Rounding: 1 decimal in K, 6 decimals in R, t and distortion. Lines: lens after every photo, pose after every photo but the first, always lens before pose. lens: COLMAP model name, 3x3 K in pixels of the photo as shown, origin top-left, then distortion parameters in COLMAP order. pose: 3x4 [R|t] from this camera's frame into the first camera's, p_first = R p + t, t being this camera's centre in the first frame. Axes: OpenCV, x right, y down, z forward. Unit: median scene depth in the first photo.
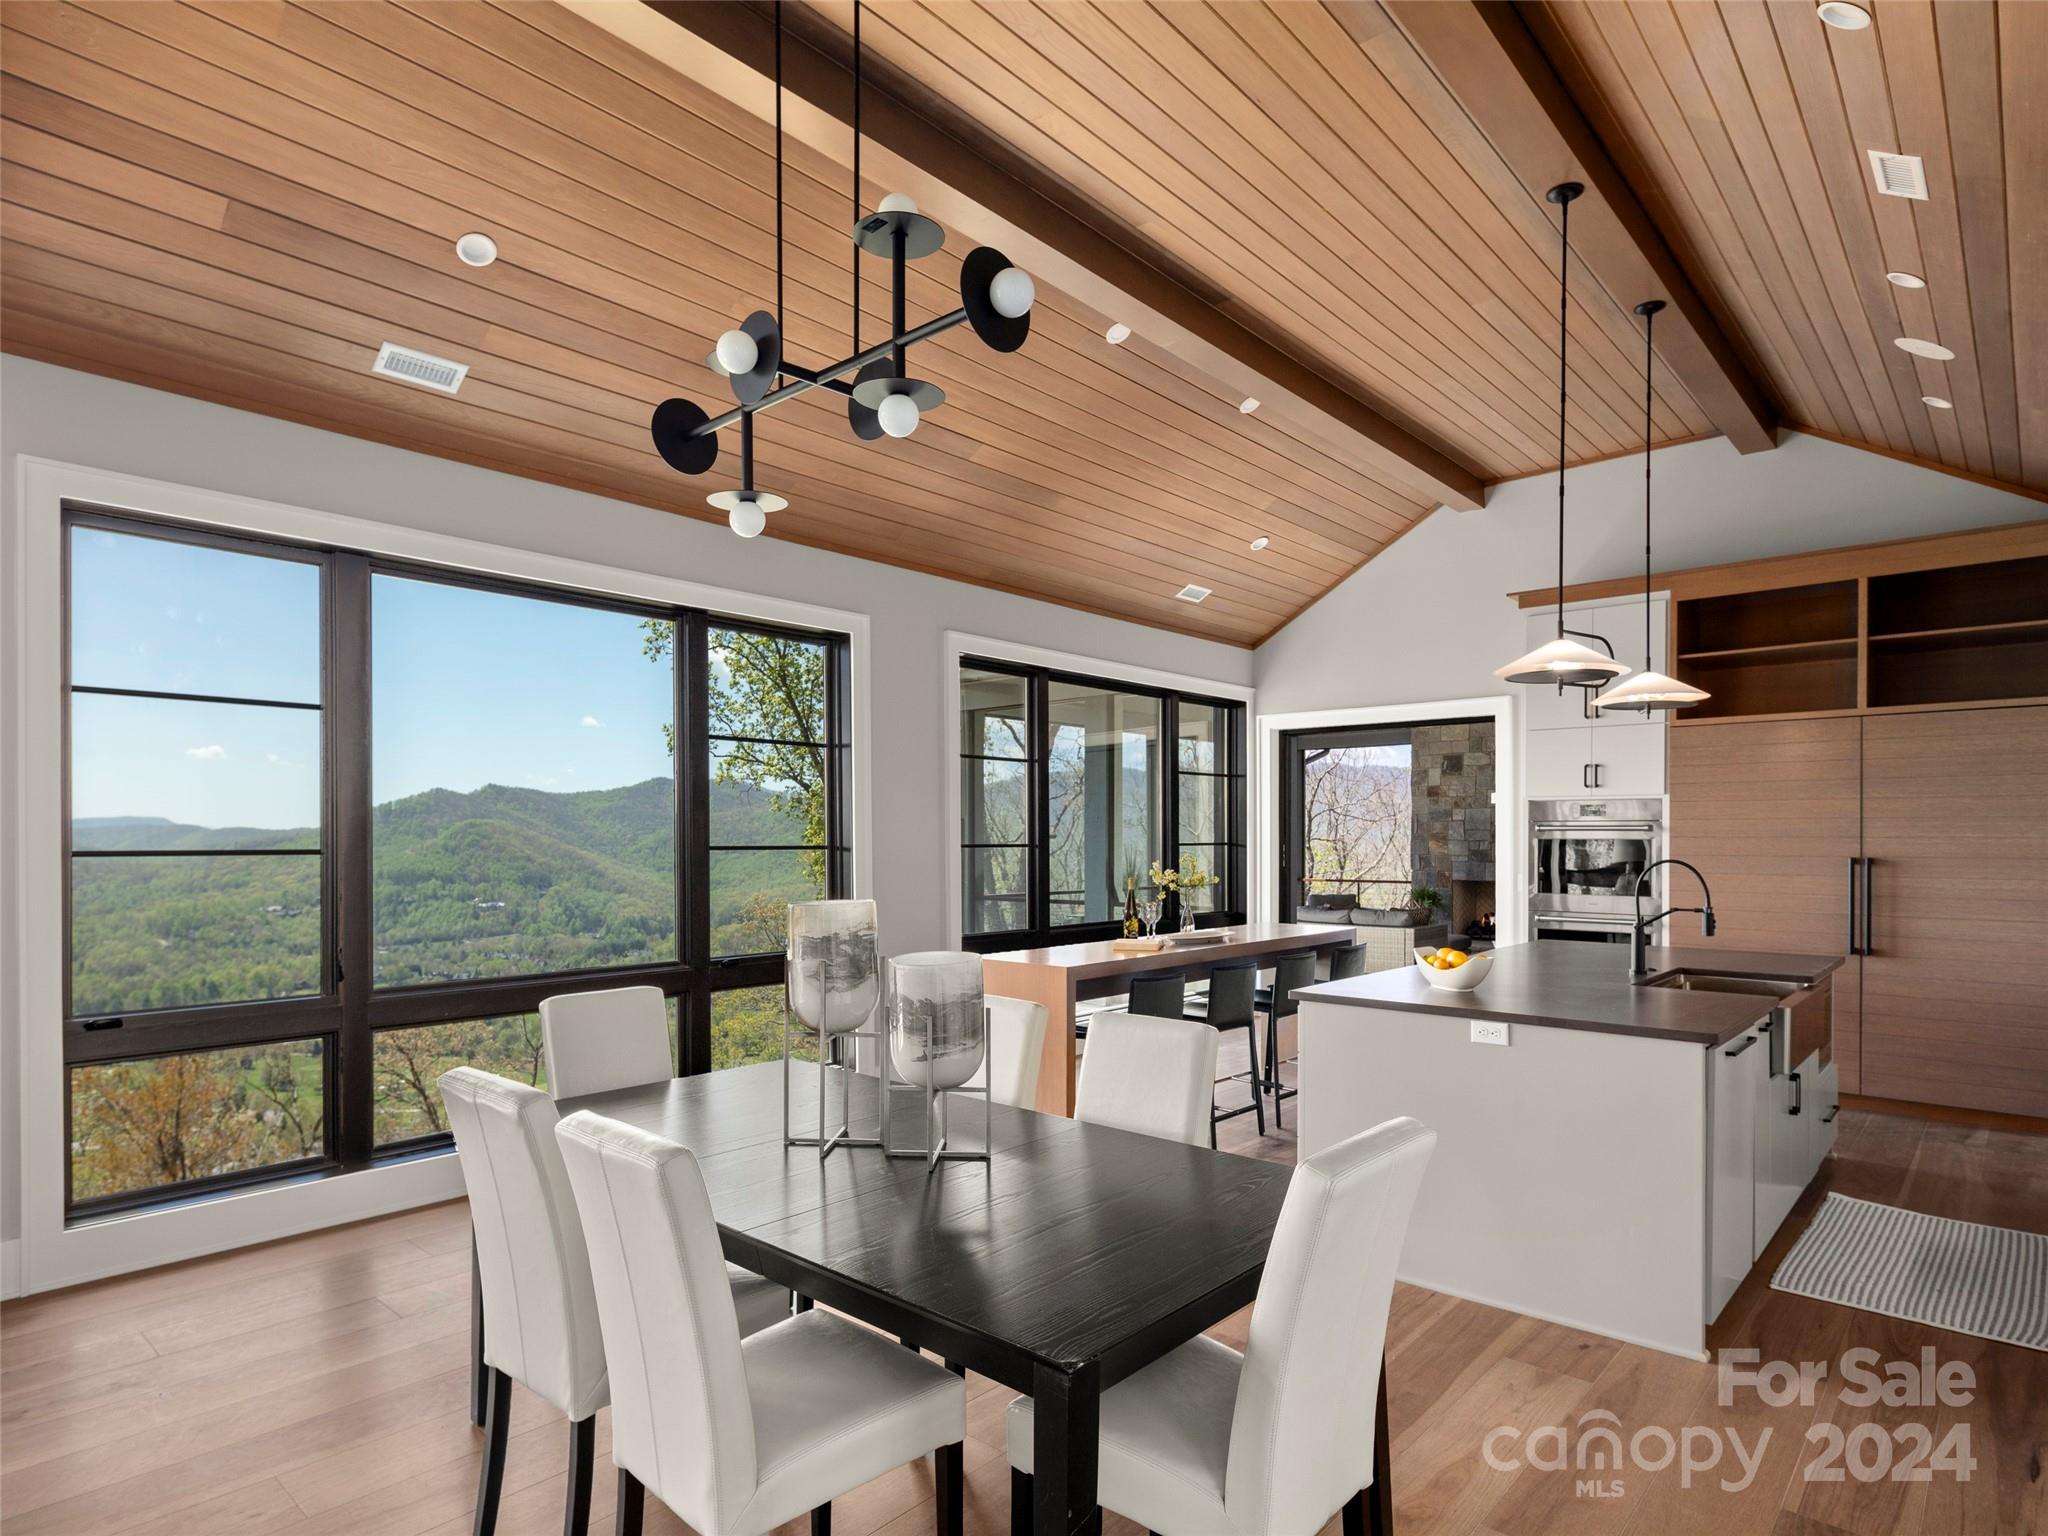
lens RADIAL K [[1126.1, 0, 1021.4], [0, 1126.1, 842.9], [0, 0, 1]] dist [0.008630, -0.005796]
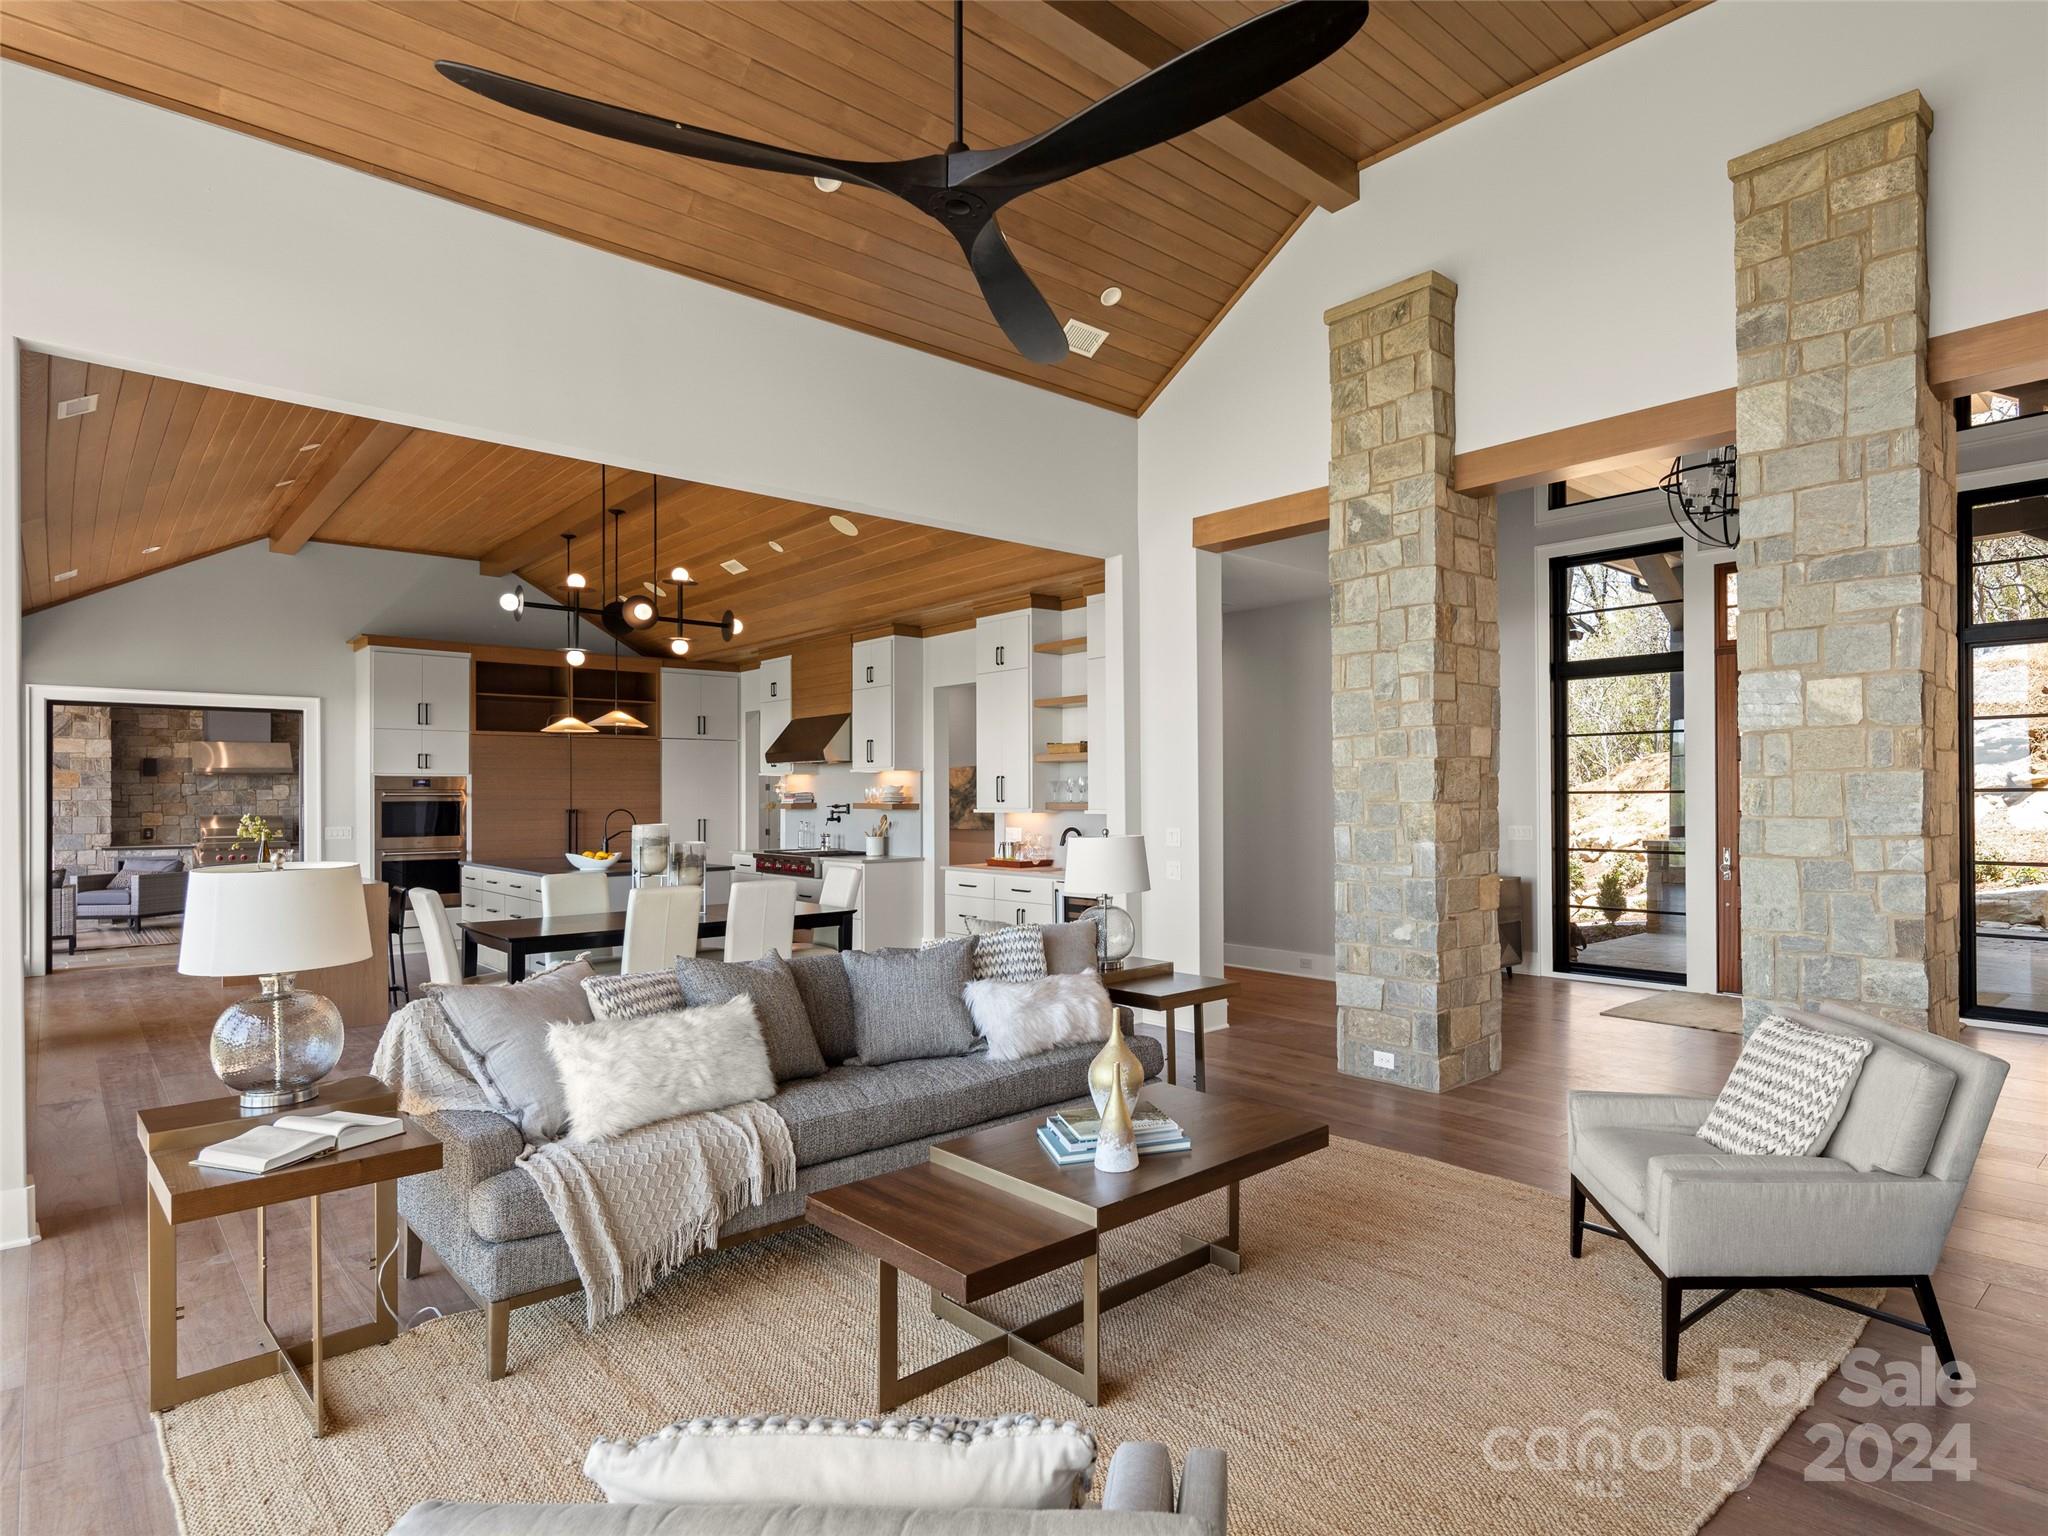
lens RADIAL K [[1126.1, 0, 1147.9], [0, 1126.1, 788.8], [0, 0, 1]] dist [0.008630, -0.005796]
pose [[0.069401, 0.005520, 0.997574, -0.851435], [0.010064, 0.999930, -0.006233, -0.000335], [-0.997538, 0.010472, 0.069341, -0.102808]]
